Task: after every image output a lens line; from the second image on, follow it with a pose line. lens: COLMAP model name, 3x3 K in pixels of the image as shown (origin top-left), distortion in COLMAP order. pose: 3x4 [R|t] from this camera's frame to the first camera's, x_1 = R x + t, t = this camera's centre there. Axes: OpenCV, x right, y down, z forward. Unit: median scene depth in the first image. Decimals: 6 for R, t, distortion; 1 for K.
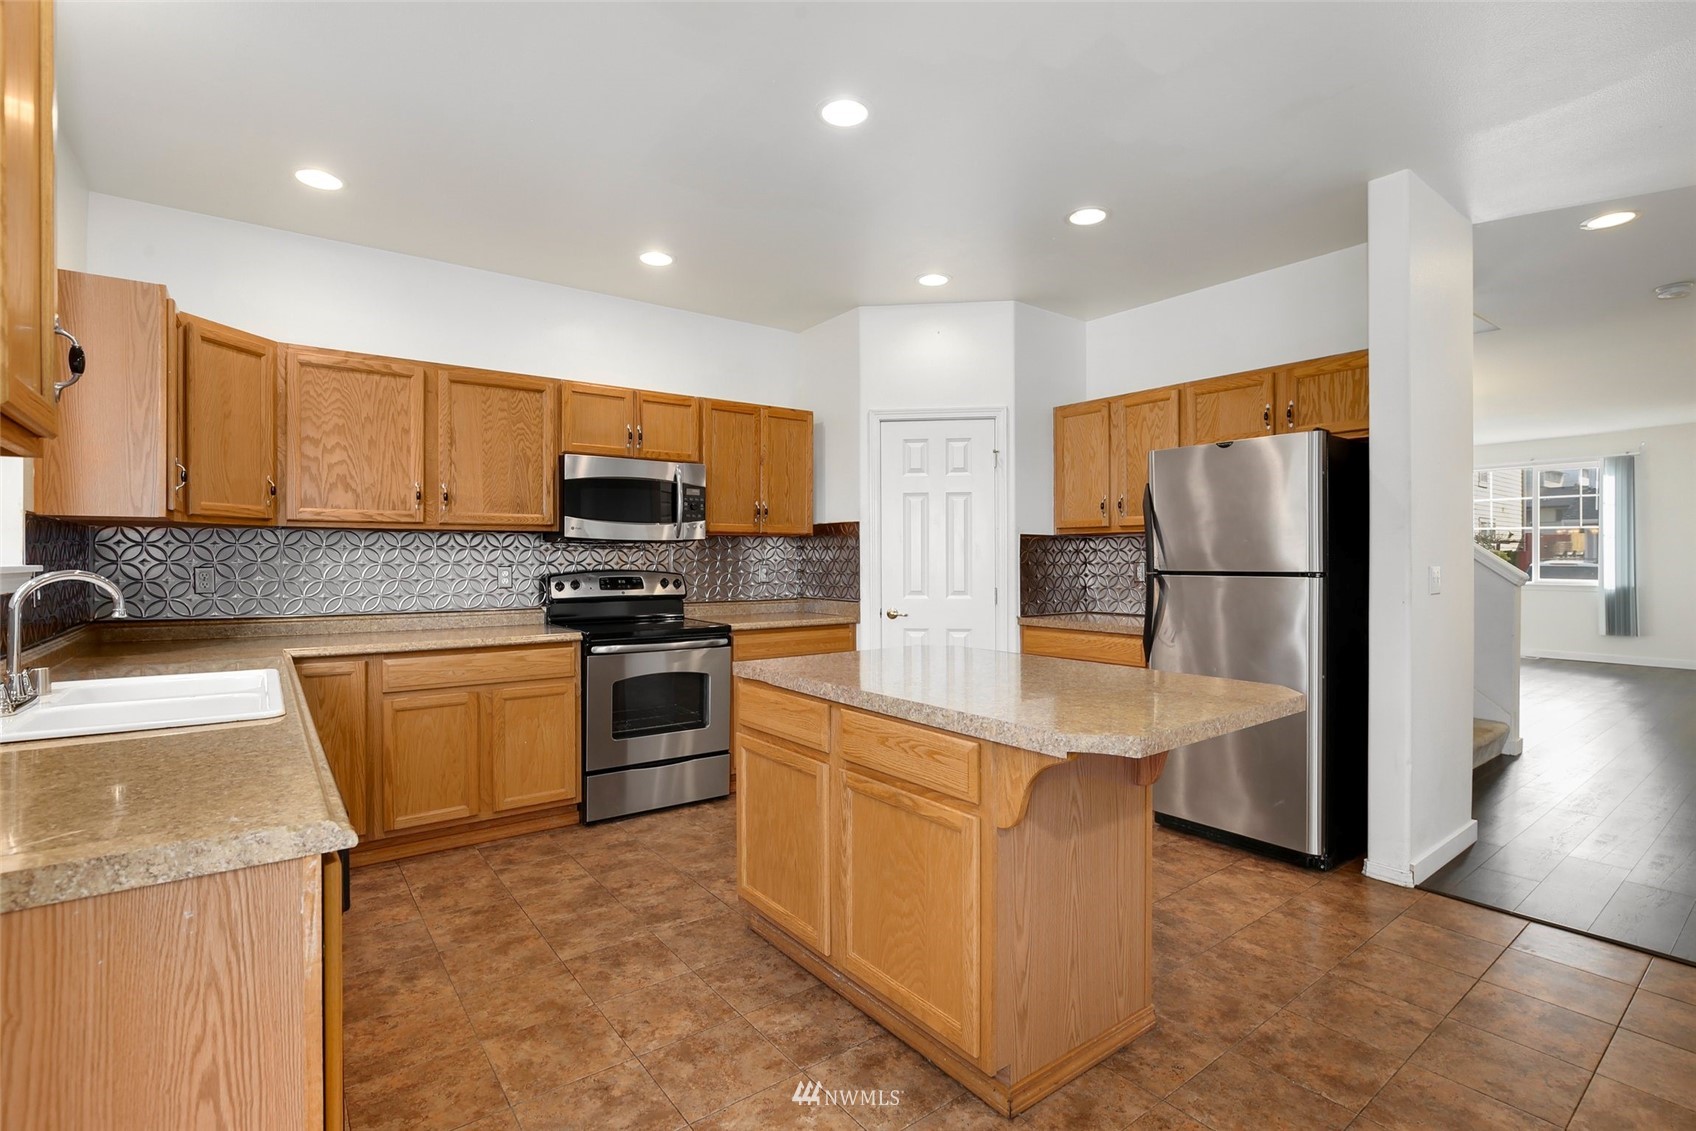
lens RADIAL K [[786.5, 0, 860.7], [0, 786.5, 557.4], [0, 0, 1]] dist [-0.026326, 0.006807]
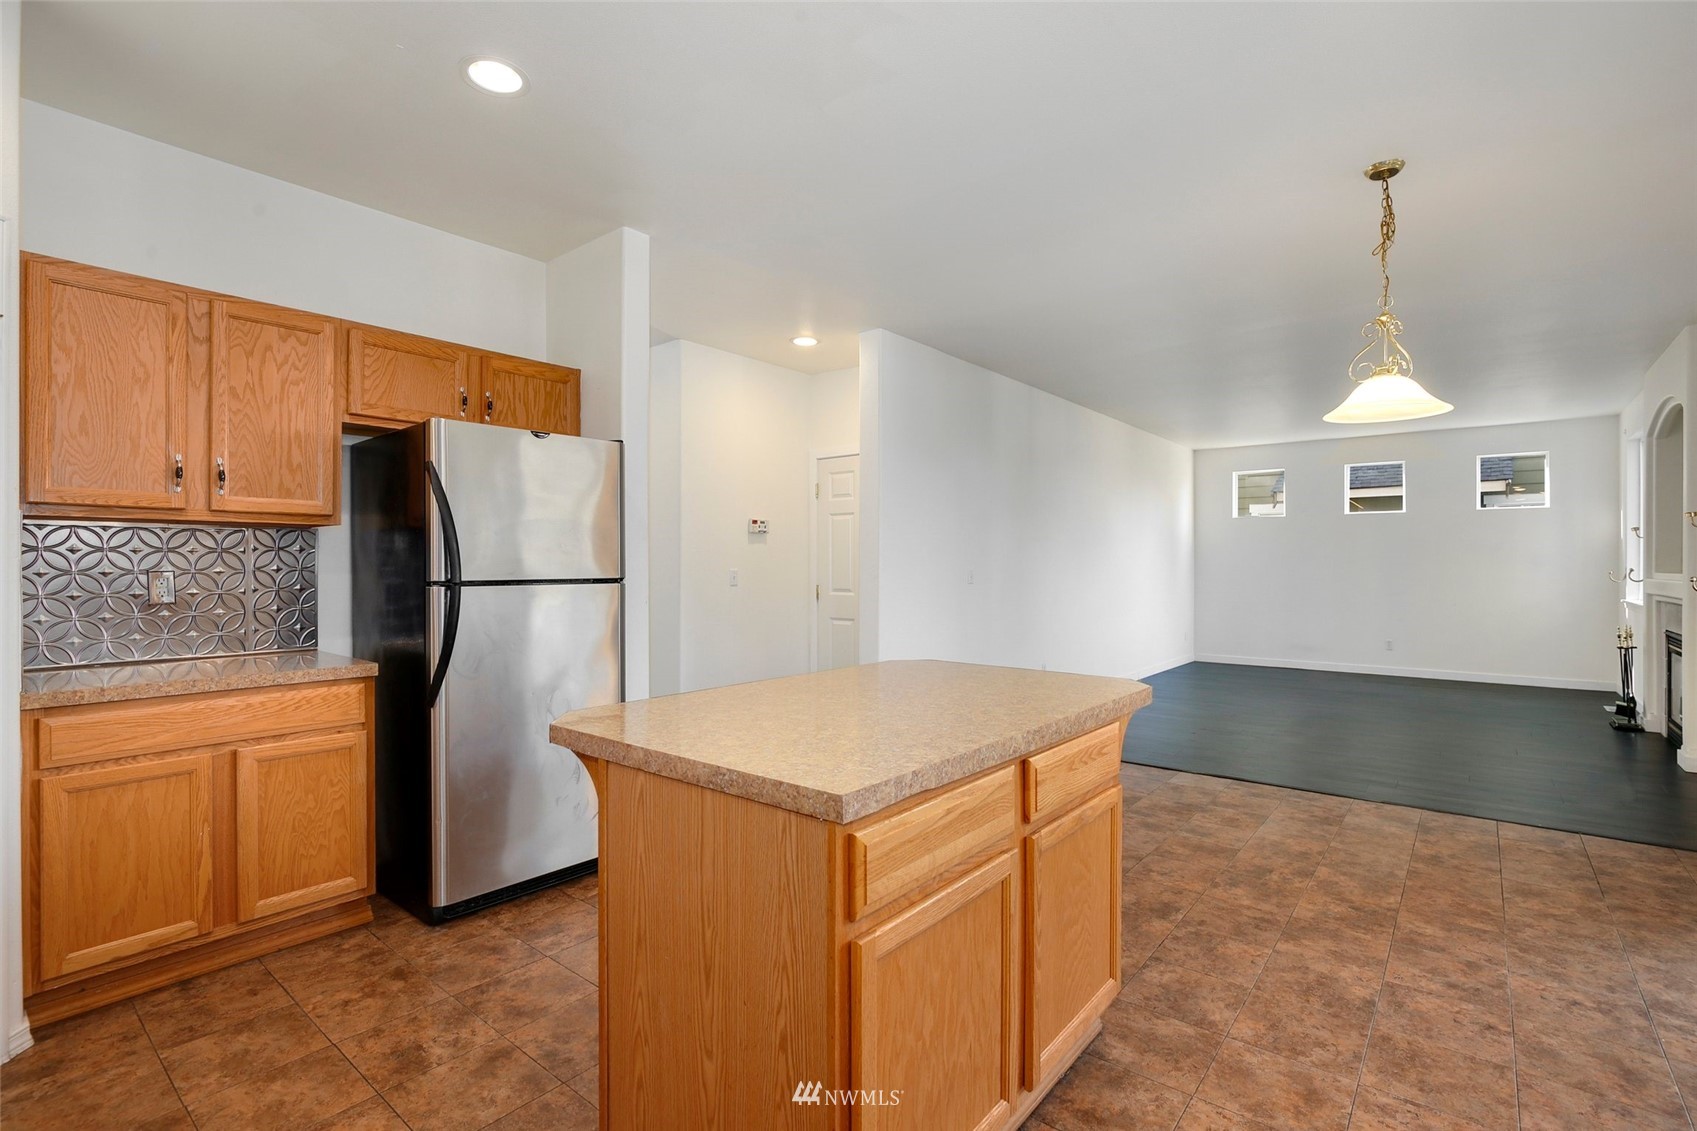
lens RADIAL K [[787.0, 0, 855.2], [0, 787.0, 564.9], [0, 0, 1]] dist [-0.026326, 0.006807]
pose [[-0.232943, 0.002861, 0.972486, -0.459843], [-0.001292, 0.999994, -0.003251, 0.003709], [-0.972490, -0.002013, -0.232938, 0.845913]]
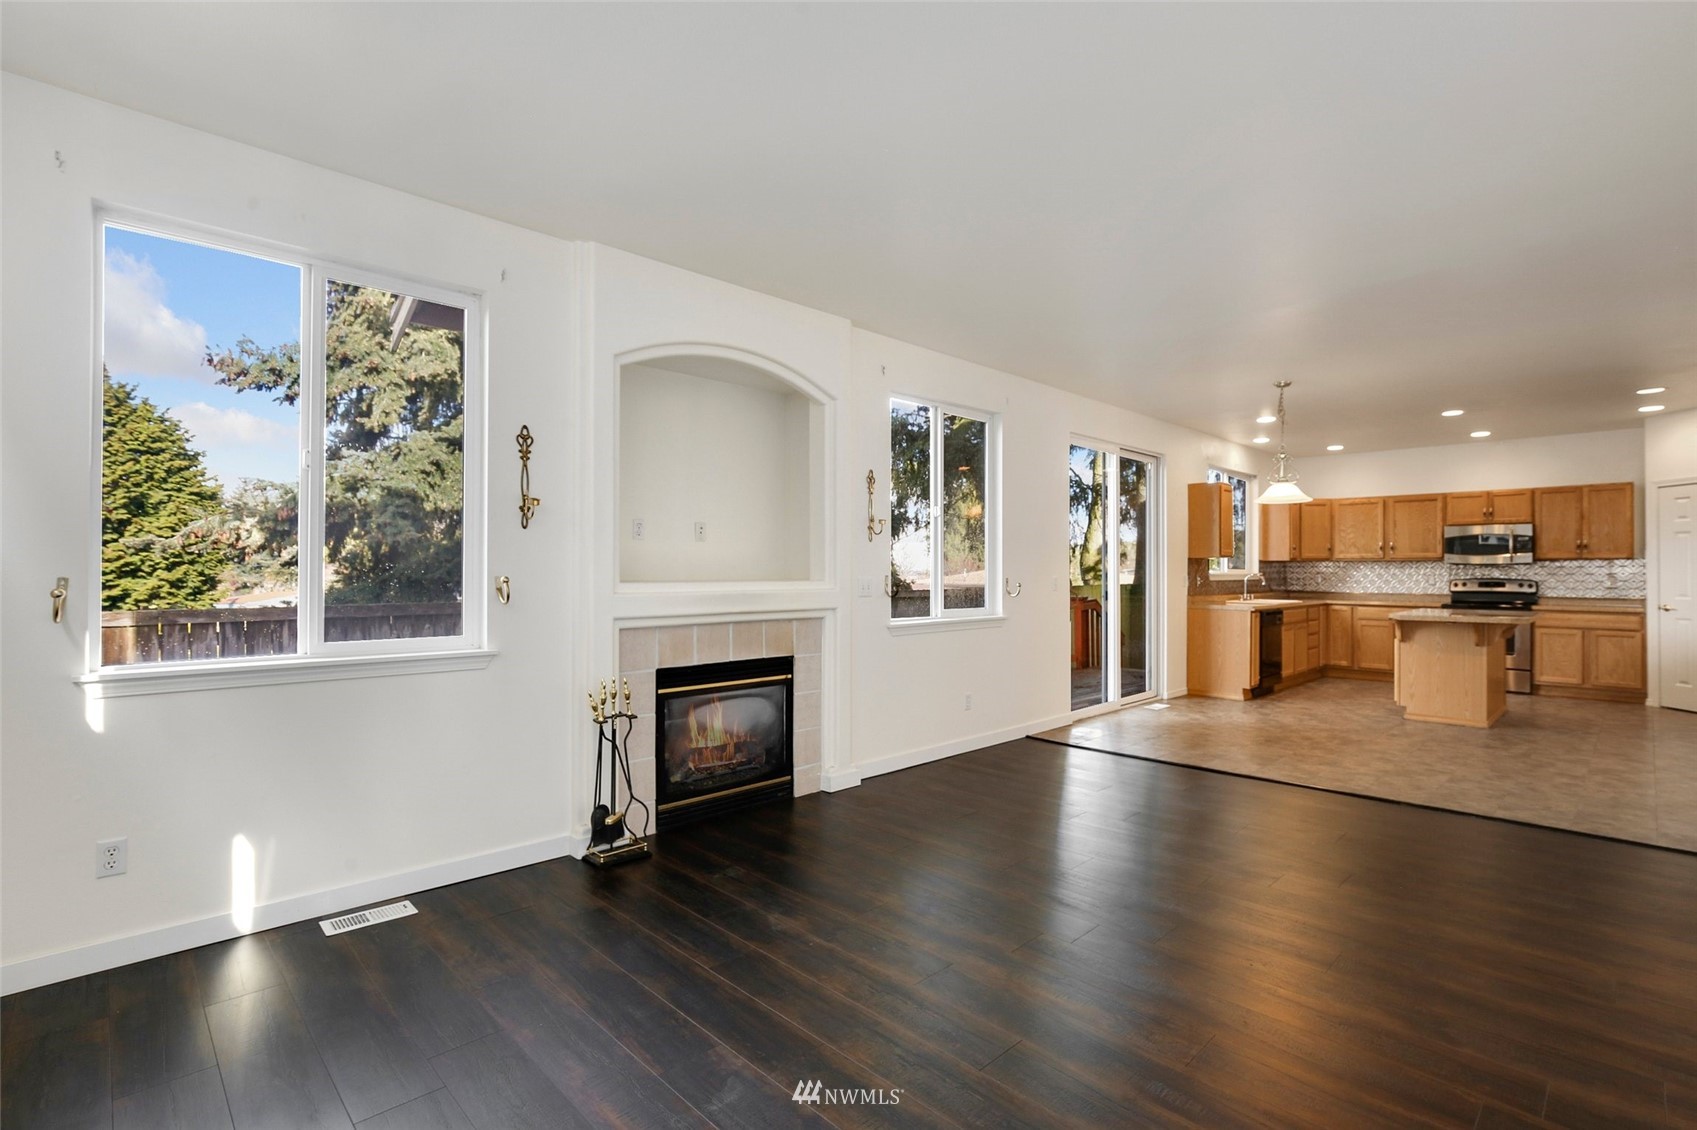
lens RADIAL K [[787.0, 0, 854.0], [0, 787.0, 561.5], [0, 0, 1]] dist [-0.026326, 0.006807]
pose [[0.112809, -0.007046, -0.993592, 1.894844], [-0.002542, 0.999970, -0.007379, -0.010154], [0.993613, 0.003358, 0.112788, -1.090467]]
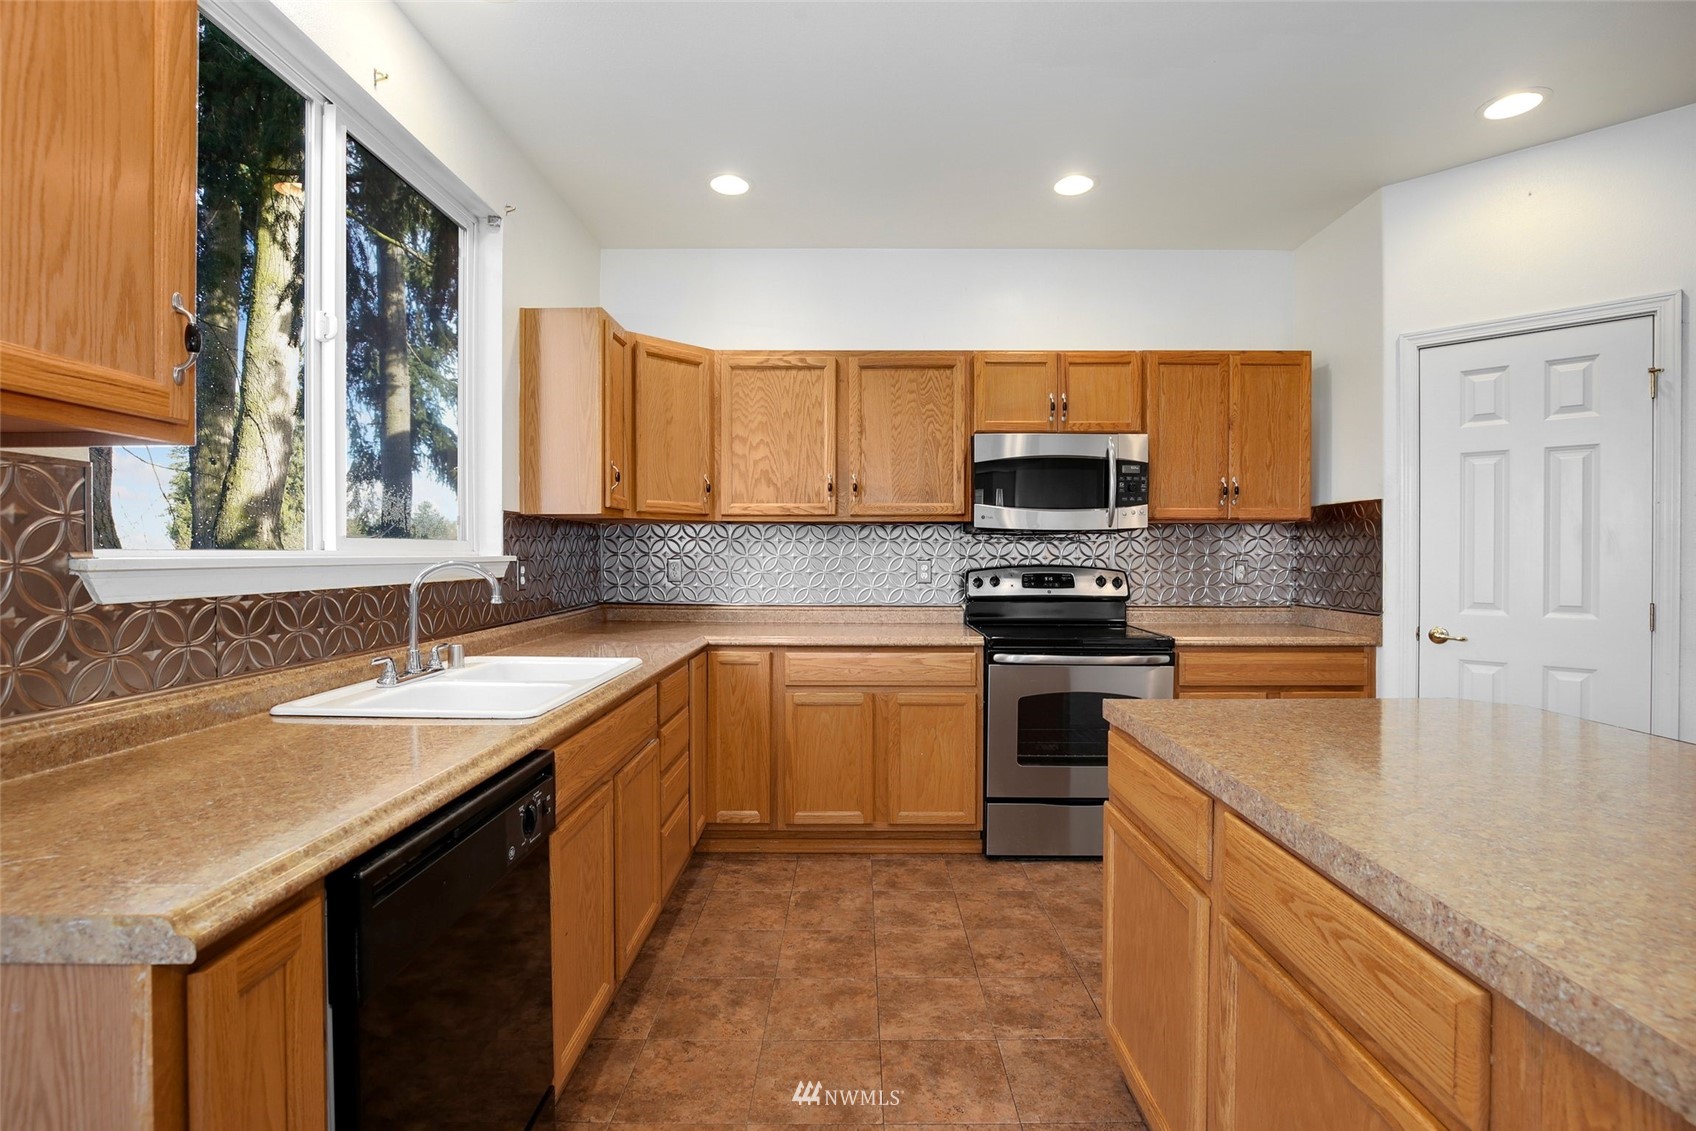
lens RADIAL K [[786.5, 0, 858.1], [0, 786.5, 560.2], [0, 0, 1]] dist [-0.026326, 0.006807]
pose [[0.792942, 0.008384, -0.609239, 0.068319], [-0.002014, 0.999936, 0.011139, 0.001633], [0.609294, -0.007605, 0.792908, 0.241730]]
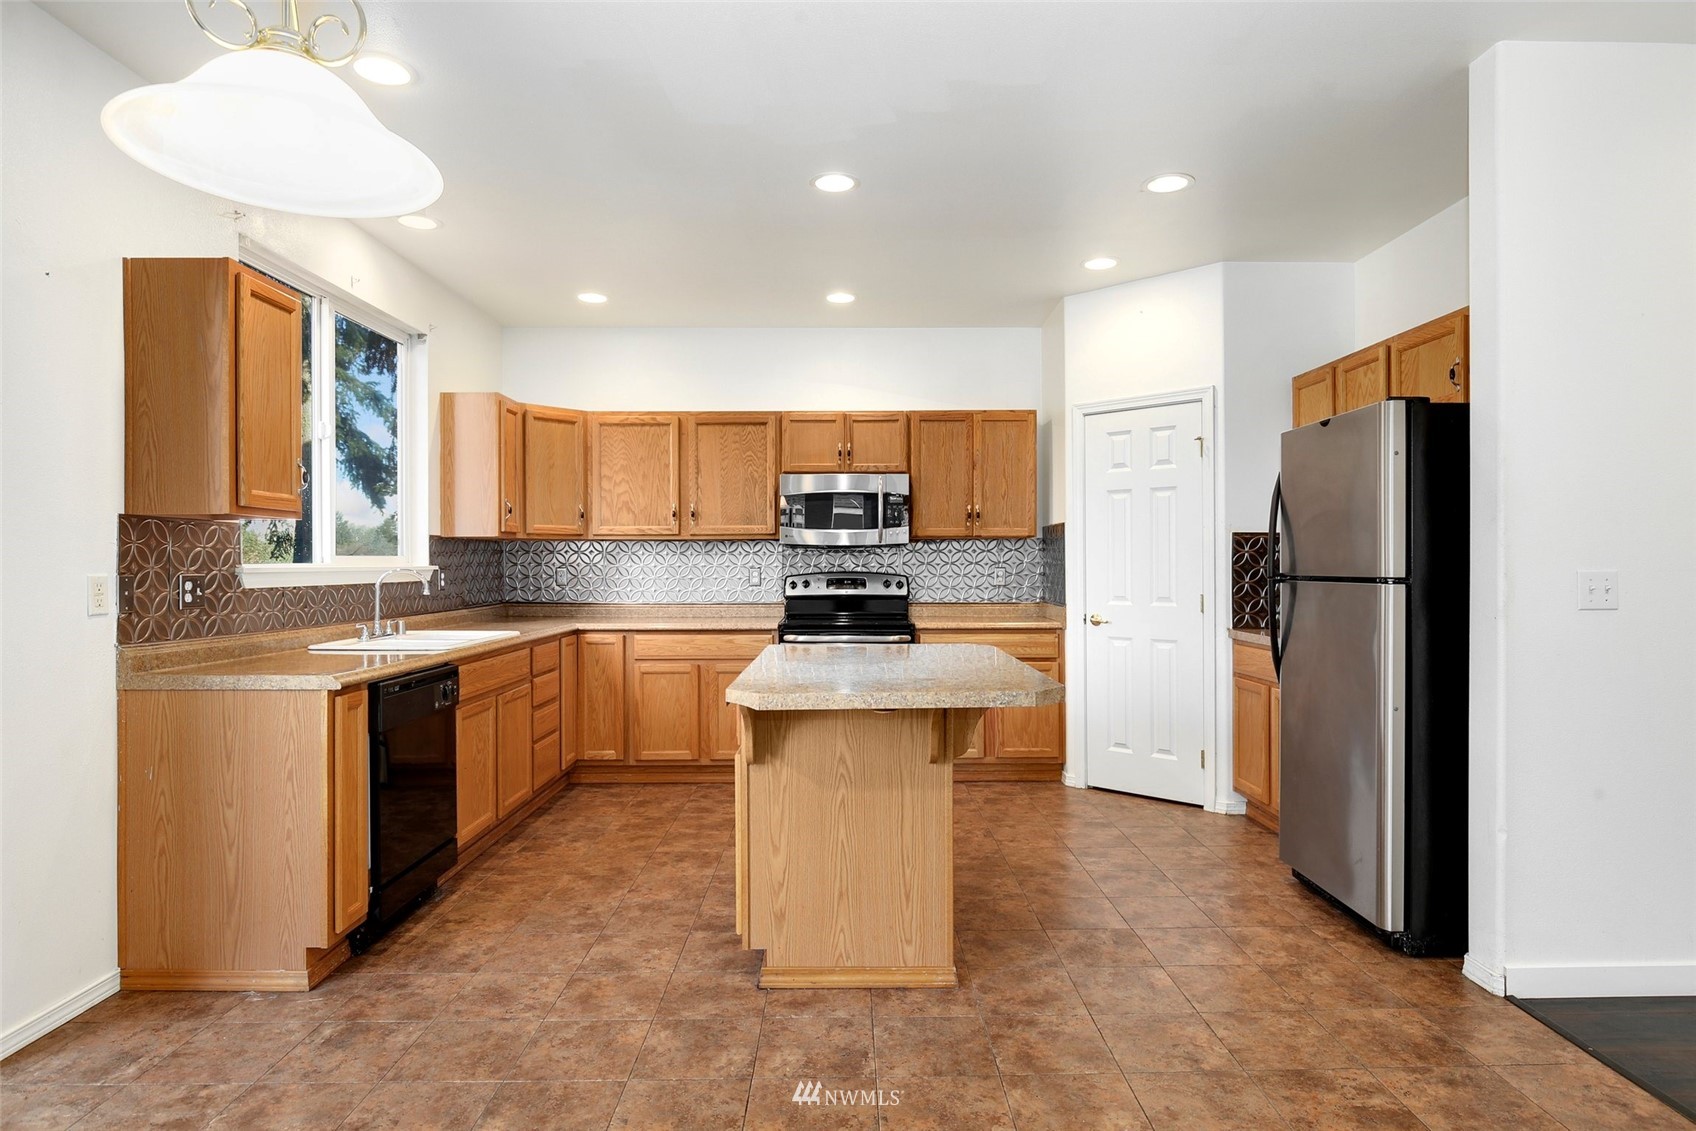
lens RADIAL K [[936.4, 0, 861.3], [0, 936.4, 563.2], [0, 0, 1]] dist [-0.010778, -0.000542]
pose [[0.802215, -0.000249, -0.597036, 0.650401], [0.002414, 0.999993, 0.002828, 0.000040], [0.597031, -0.003710, 0.802210, -0.082380]]
